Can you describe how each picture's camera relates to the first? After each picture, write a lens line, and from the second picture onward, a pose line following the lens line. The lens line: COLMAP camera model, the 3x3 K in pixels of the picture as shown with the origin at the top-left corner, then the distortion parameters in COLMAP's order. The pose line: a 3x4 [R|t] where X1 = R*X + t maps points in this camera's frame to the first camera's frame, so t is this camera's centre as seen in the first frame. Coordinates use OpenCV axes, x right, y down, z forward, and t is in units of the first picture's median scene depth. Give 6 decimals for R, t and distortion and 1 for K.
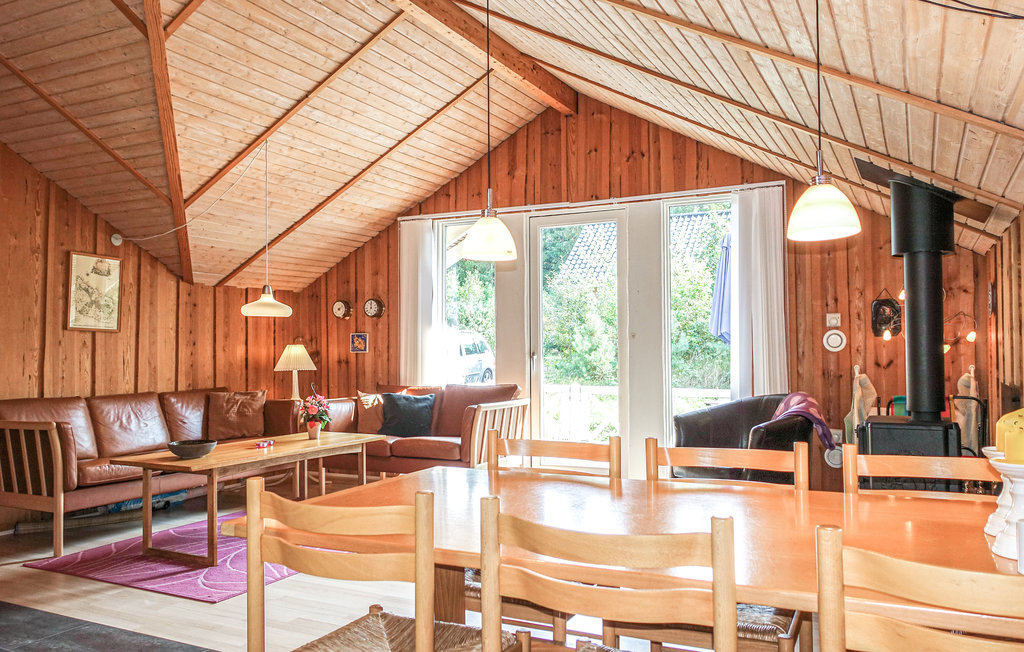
lens RADIAL K [[814.4, 0, 512.0], [0, 814.4, 326.0], [0, 0, 1]] dist [-0.006982, -0.001886]
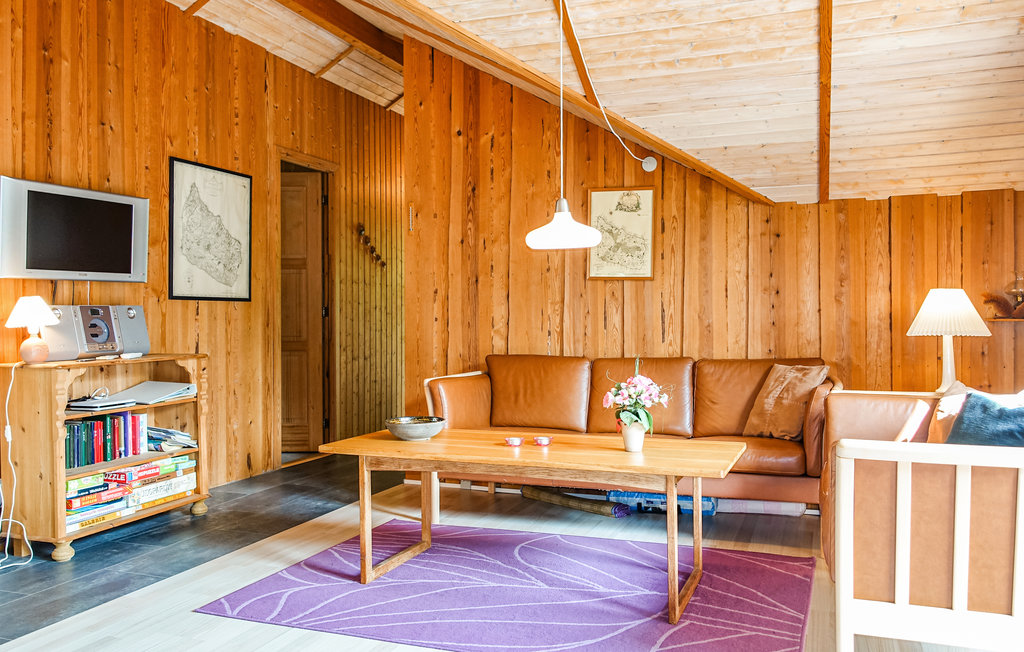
lens RADIAL K [[814.4, 0, 512.0], [0, 814.4, 326.0], [0, 0, 1]] dist [-0.006982, -0.001886]
pose [[0.101447, 0.018923, -0.994661, 0.307492], [0.035838, 0.999101, 0.022663, 0.030653], [0.994195, -0.037946, 0.100677, 0.809258]]
